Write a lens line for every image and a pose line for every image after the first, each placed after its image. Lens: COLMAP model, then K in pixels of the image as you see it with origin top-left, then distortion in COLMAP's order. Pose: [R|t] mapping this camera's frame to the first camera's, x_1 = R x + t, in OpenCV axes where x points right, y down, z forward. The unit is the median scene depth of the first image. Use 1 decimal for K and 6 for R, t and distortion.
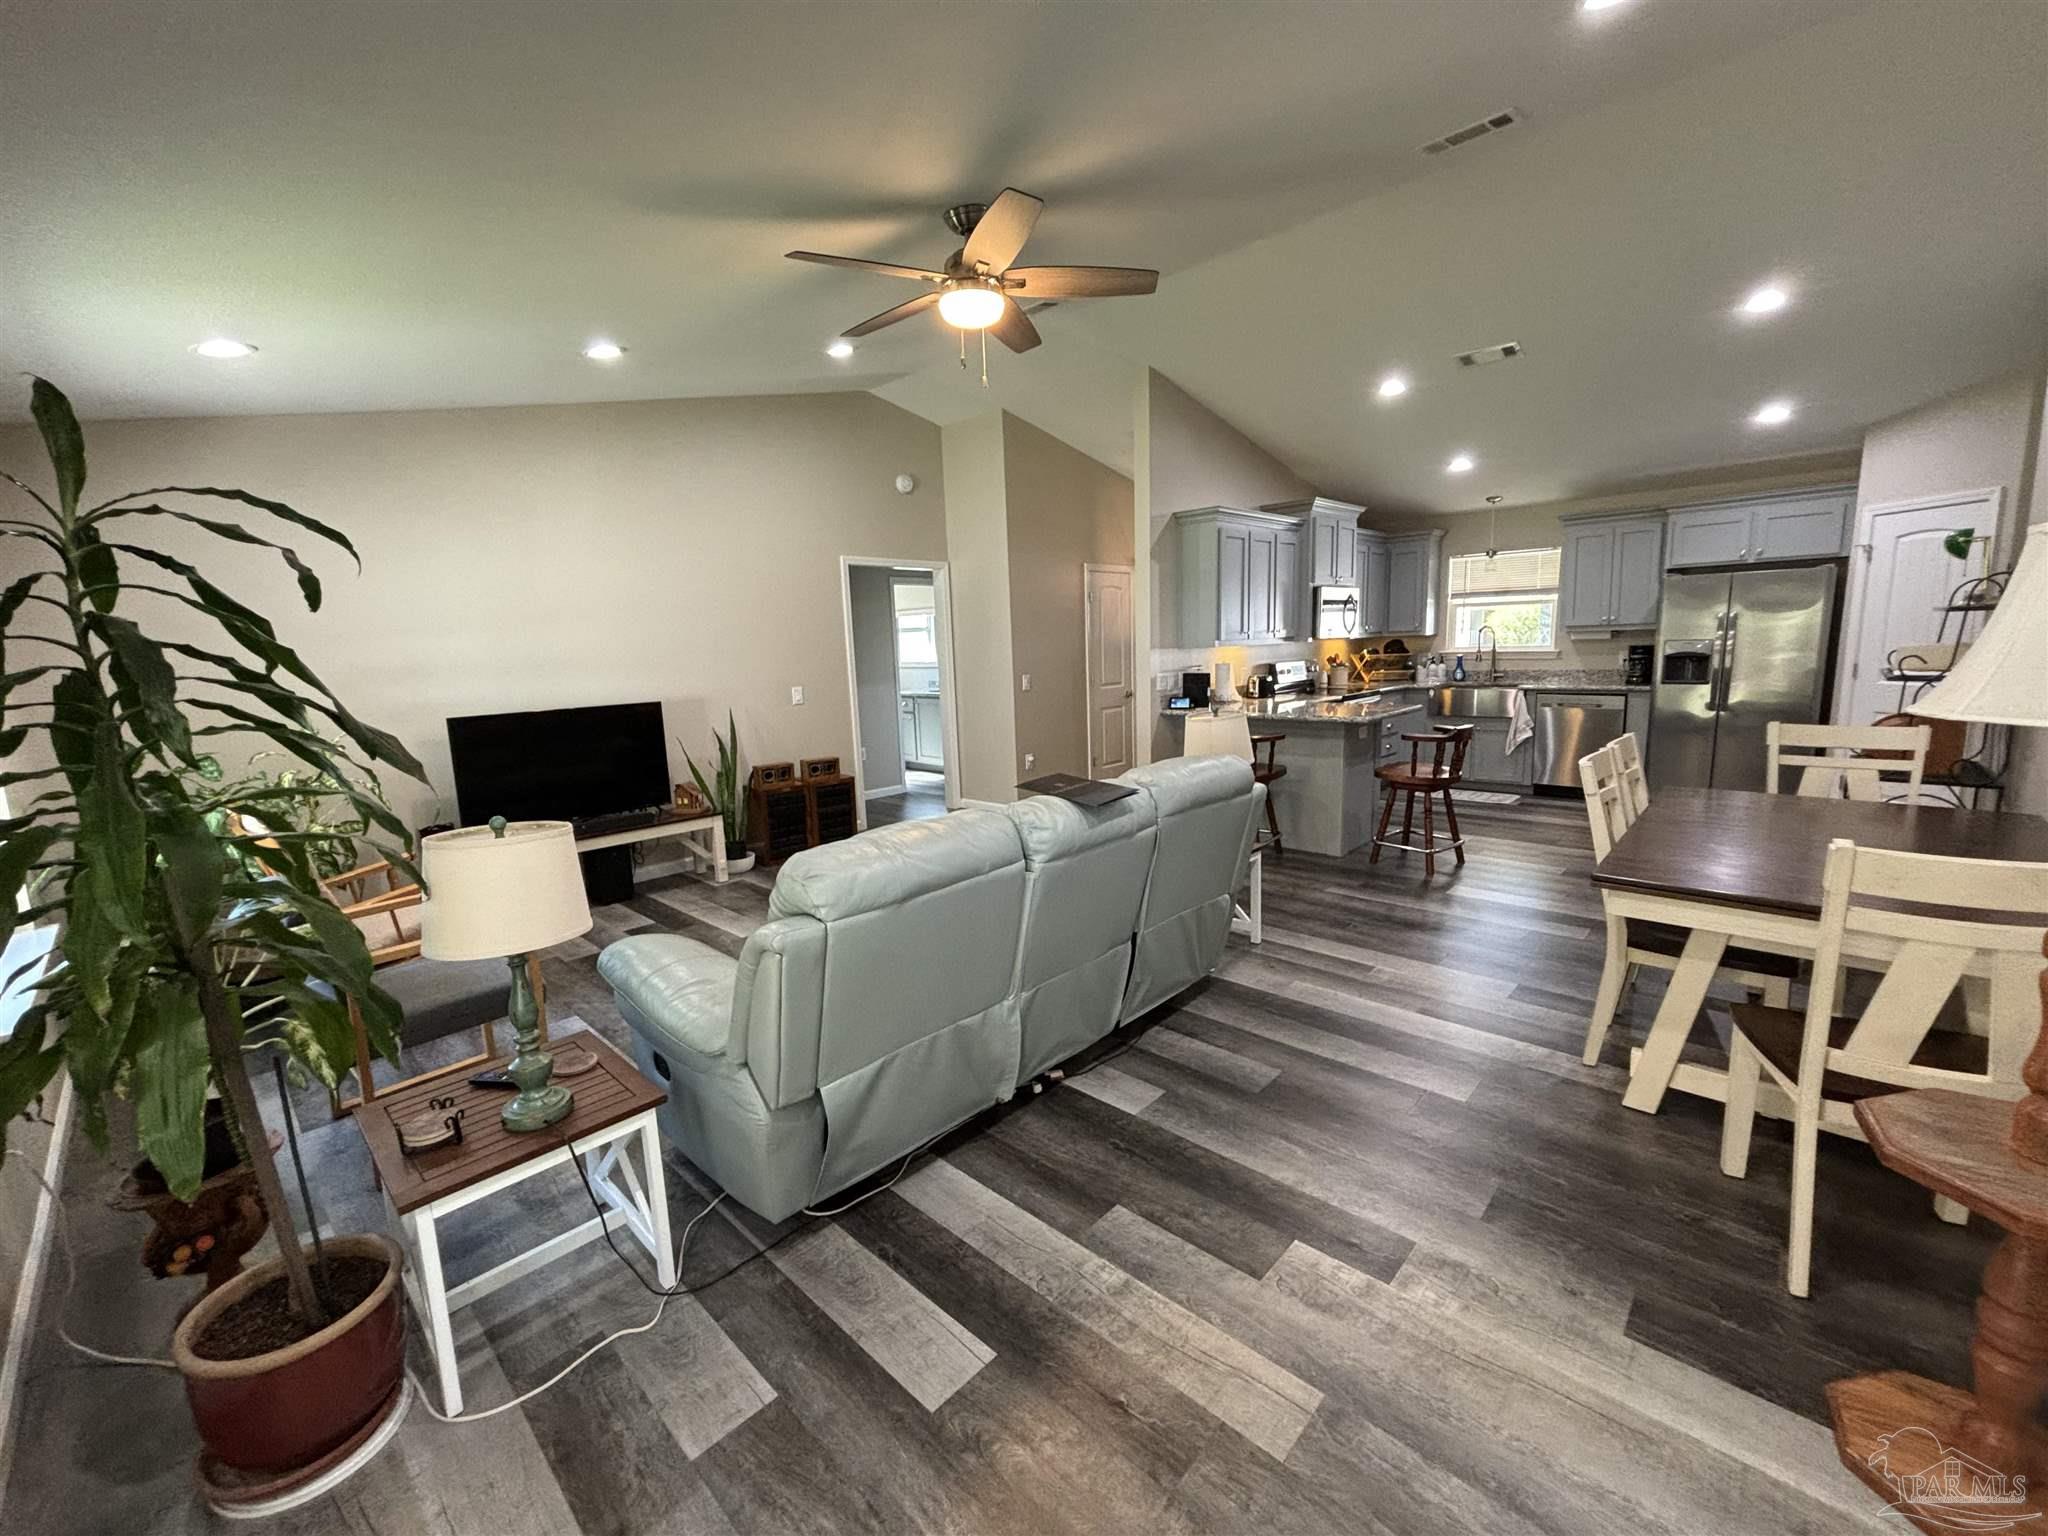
lens RADIAL K [[821.9, 0, 1022.0], [0, 821.9, 763.7], [0, 0, 1]] dist [-0.001680, -0.000202]
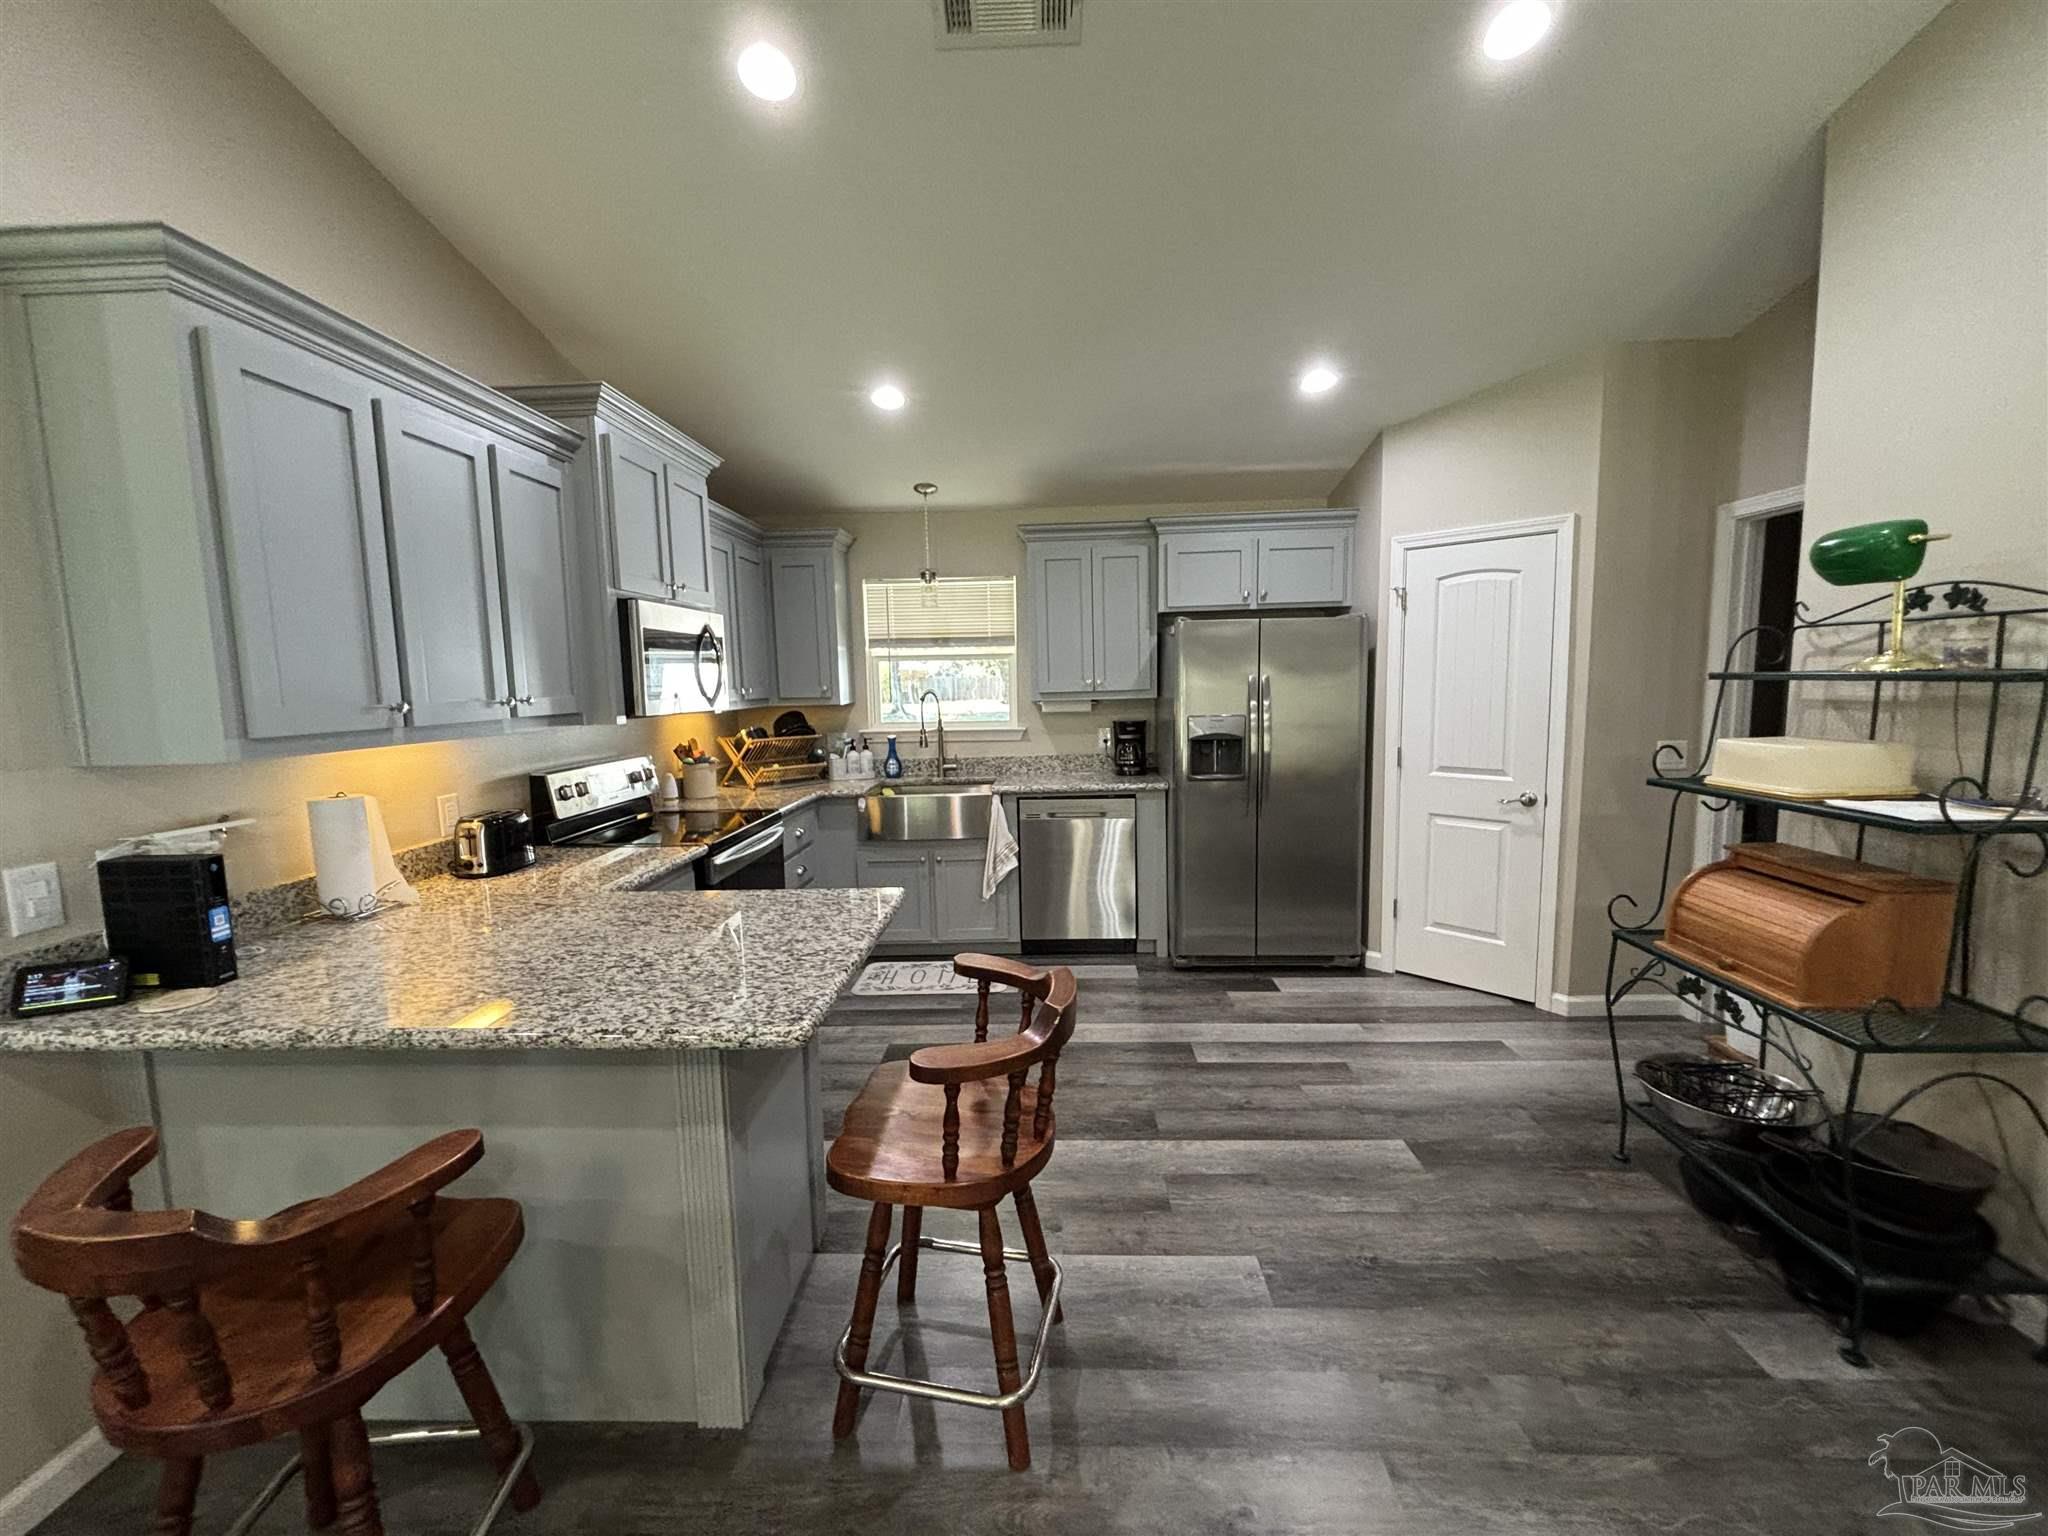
lens RADIAL K [[821.9, 0, 1028.2], [0, 821.9, 769.1], [0, 0, 1]] dist [-0.001680, -0.000202]
pose [[0.742078, -0.054883, 0.668063, 0.248140], [0.098229, 0.994787, -0.027387, -0.104348], [-0.663078, 0.085946, 0.743600, 0.609192]]
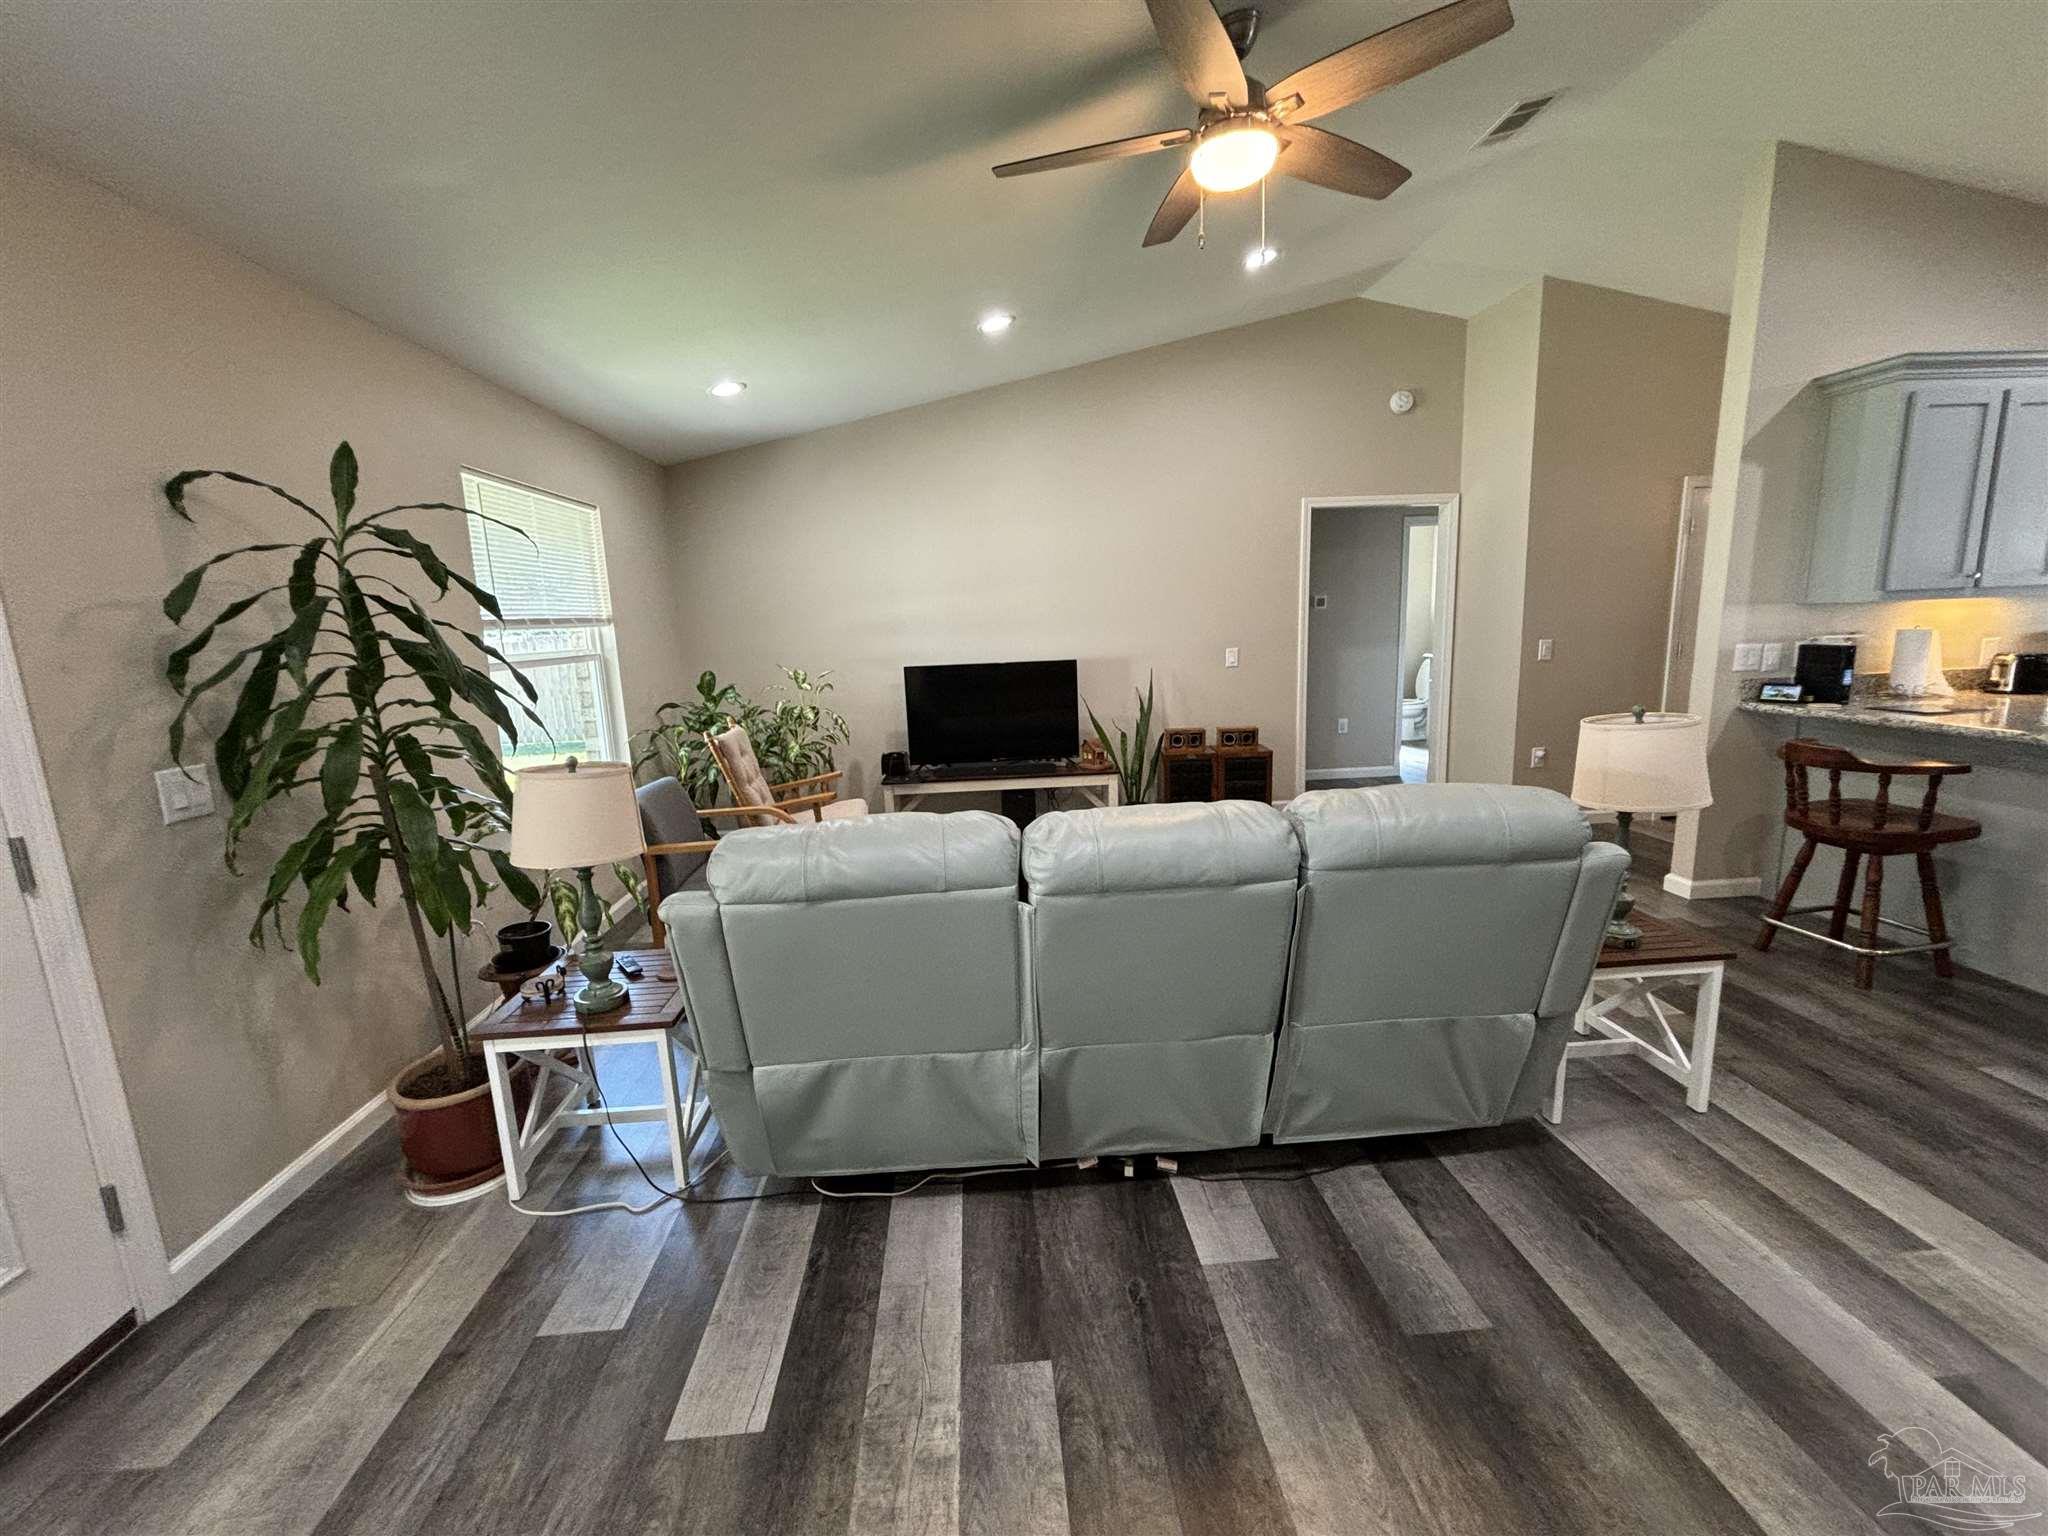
lens RADIAL K [[821.9, 0, 1020.9], [0, 821.9, 763.5], [0, 0, 1]] dist [-0.001680, -0.000202]
pose [[0.733975, 0.123502, -0.667853, 0.193033], [-0.086221, 0.992316, 0.088746, -0.026595], [0.673682, -0.007554, 0.738983, 0.155273]]
